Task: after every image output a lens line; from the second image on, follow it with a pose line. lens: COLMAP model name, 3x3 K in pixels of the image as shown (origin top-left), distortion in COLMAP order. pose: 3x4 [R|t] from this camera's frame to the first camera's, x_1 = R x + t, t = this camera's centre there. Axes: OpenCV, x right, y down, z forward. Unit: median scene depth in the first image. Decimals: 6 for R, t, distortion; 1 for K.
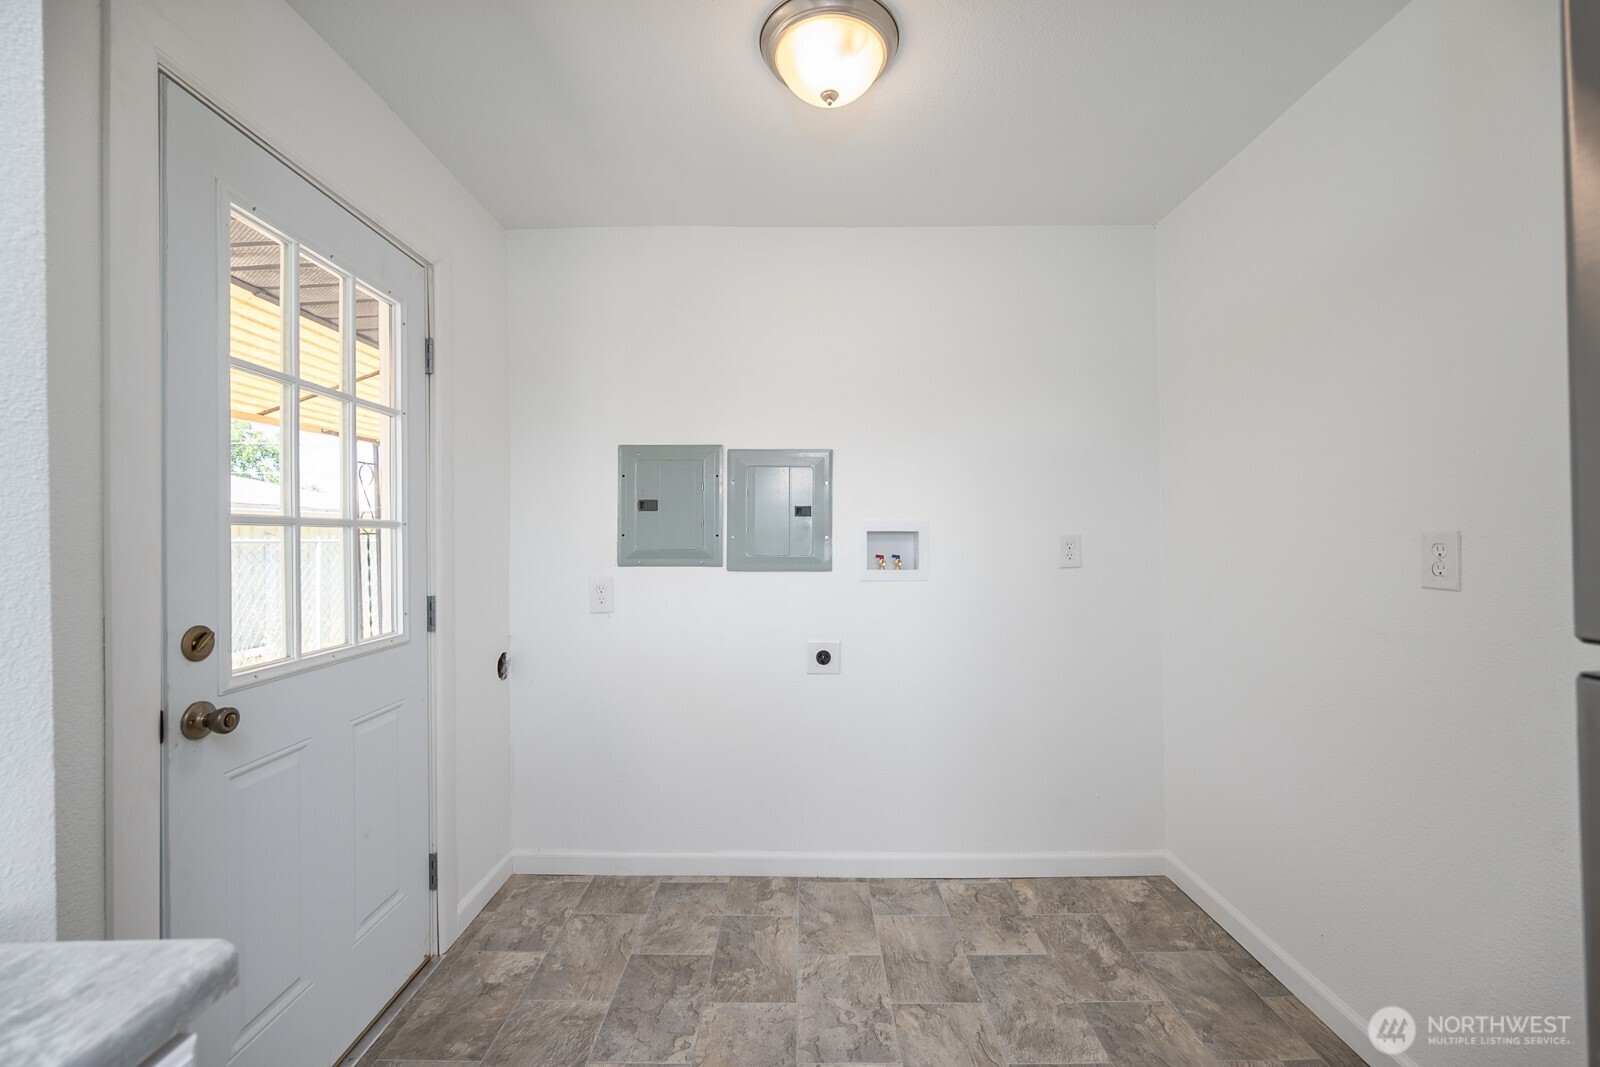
lens RADIAL K [[644.8, 0, 800.8], [0, 644.8, 538.8], [0, 0, 1]] dist [0.001841, -0.000001]
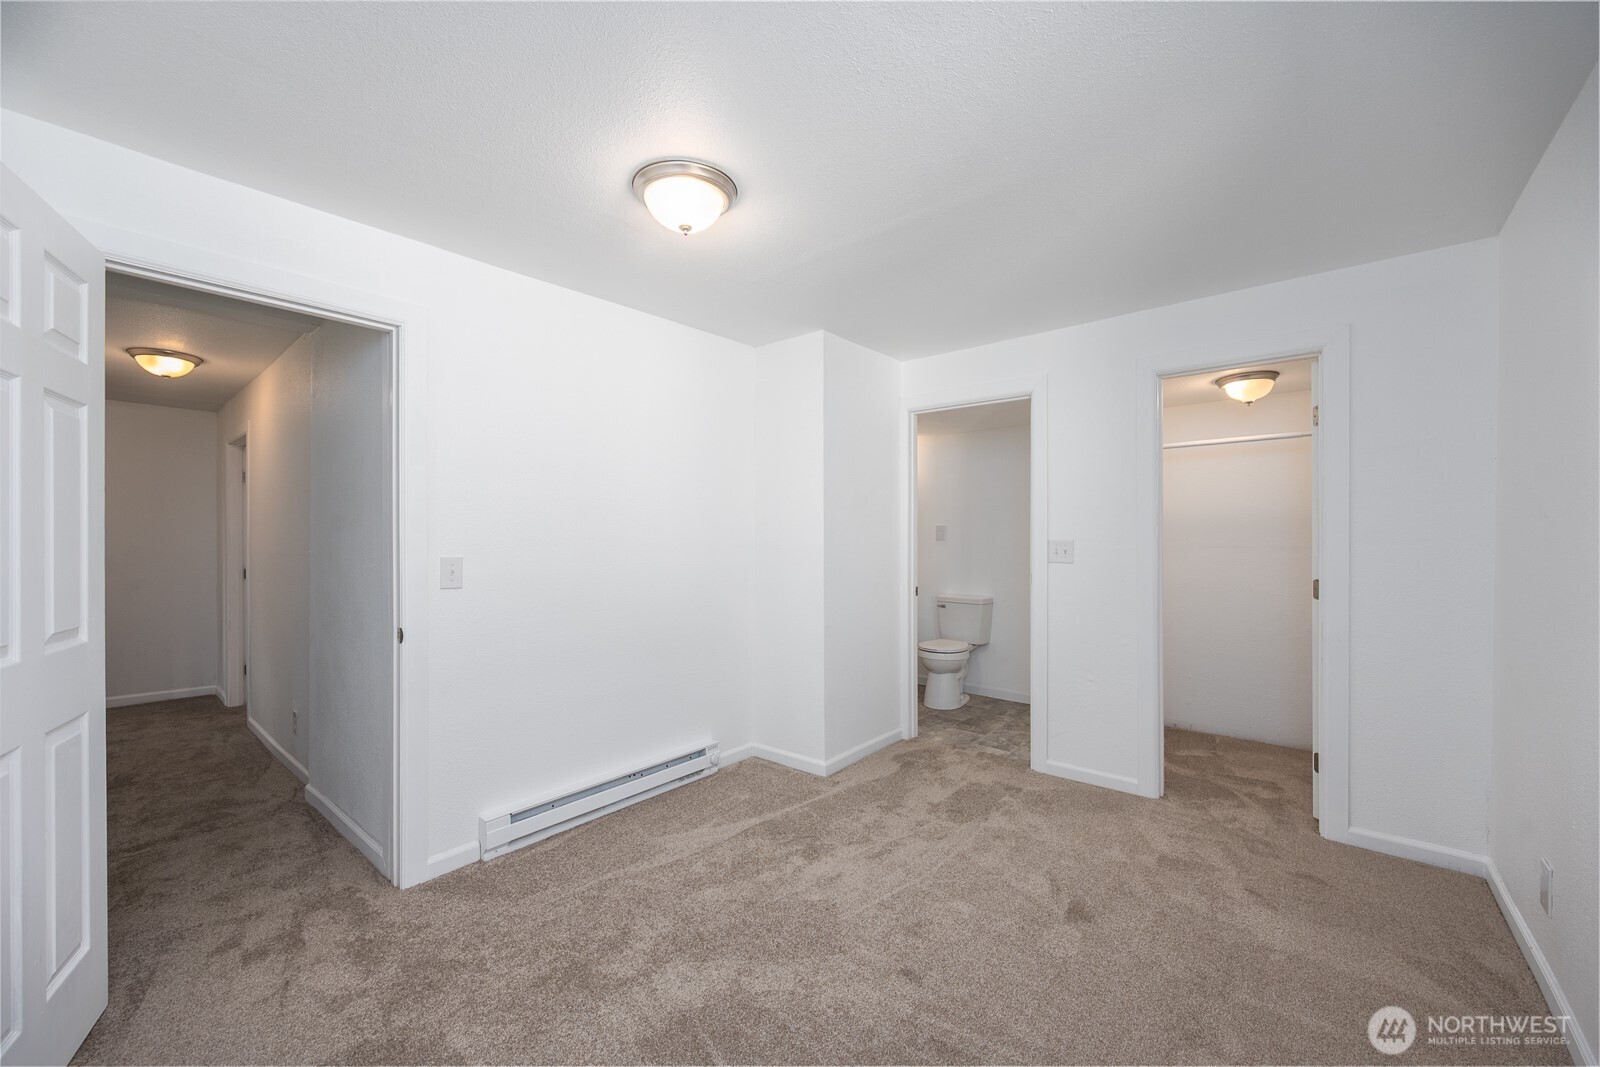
lens RADIAL K [[644.8, 0, 801.9], [0, 644.8, 537.9], [0, 0, 1]] dist [0.001841, -0.000001]
pose [[0.762128, 0.005855, -0.647399, 1.020205], [-0.003590, 0.999982, 0.004818, -0.026255], [0.647416, -0.001347, 0.762136, -1.268729]]
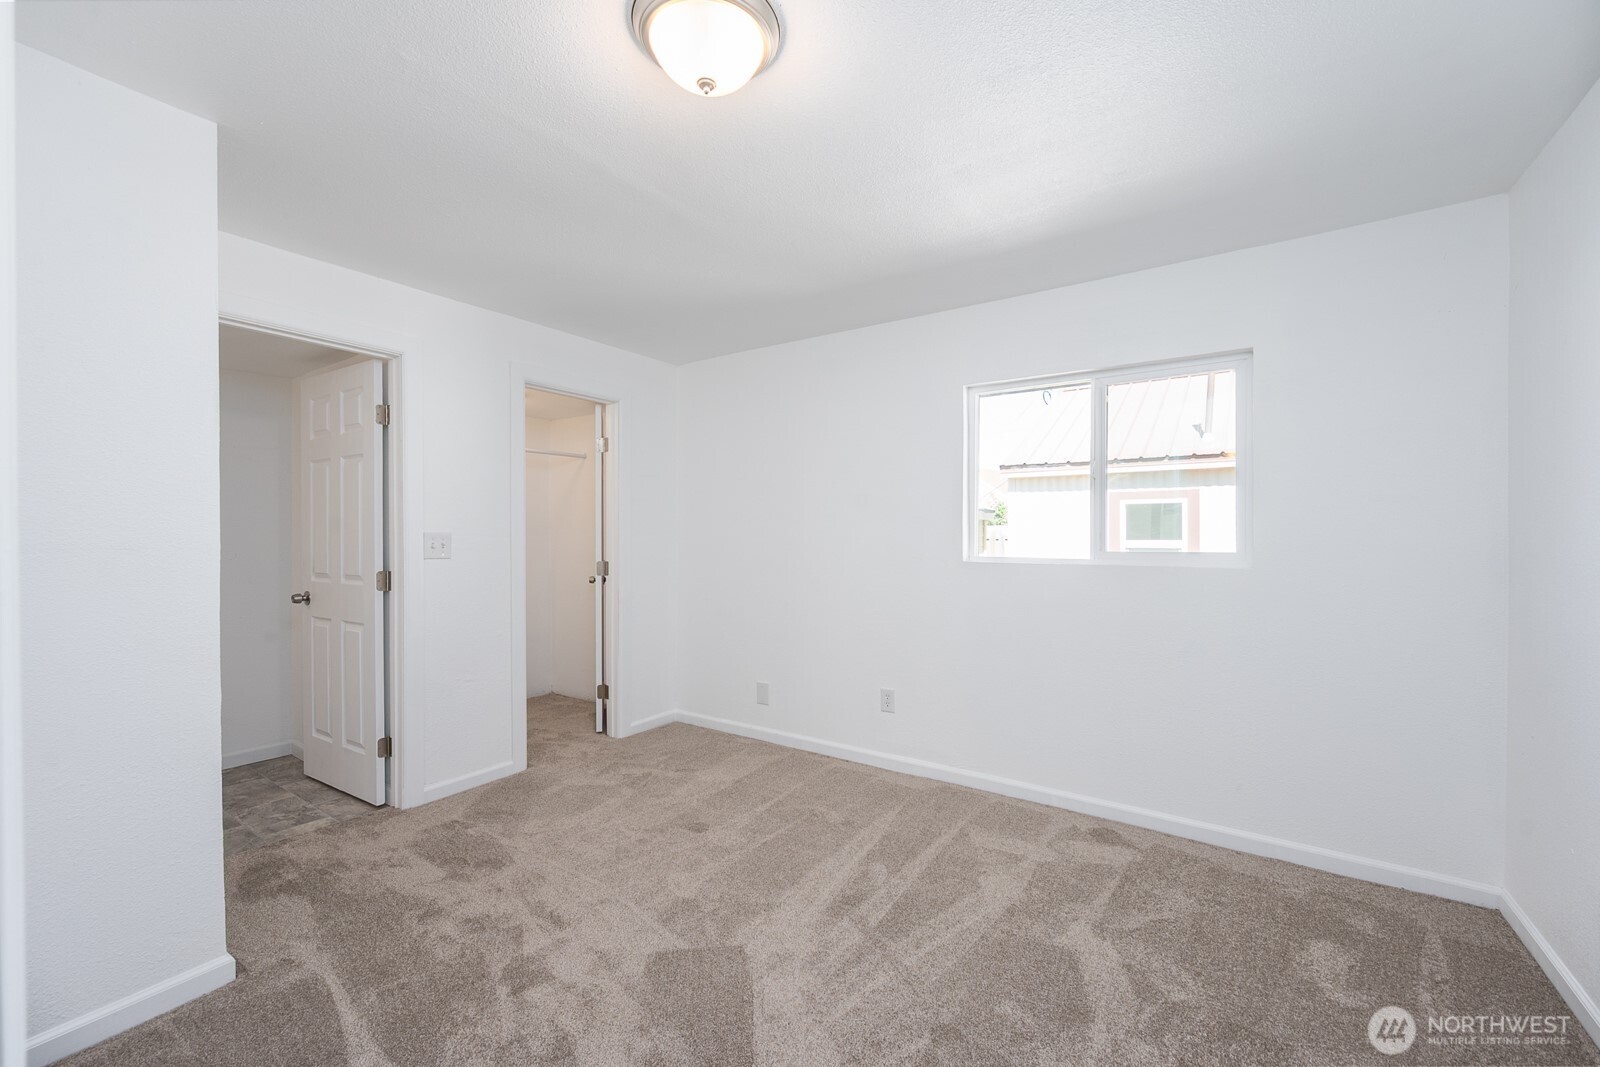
lens RADIAL K [[644.8, 0, 808.9], [0, 644.8, 537.6], [0, 0, 1]] dist [0.001841, -0.000001]
pose [[0.556249, 0.000795, 0.831015, -0.558774], [0.000342, 0.999999, -0.001185, 0.001800], [-0.831015, 0.000944, 0.556249, -1.071804]]
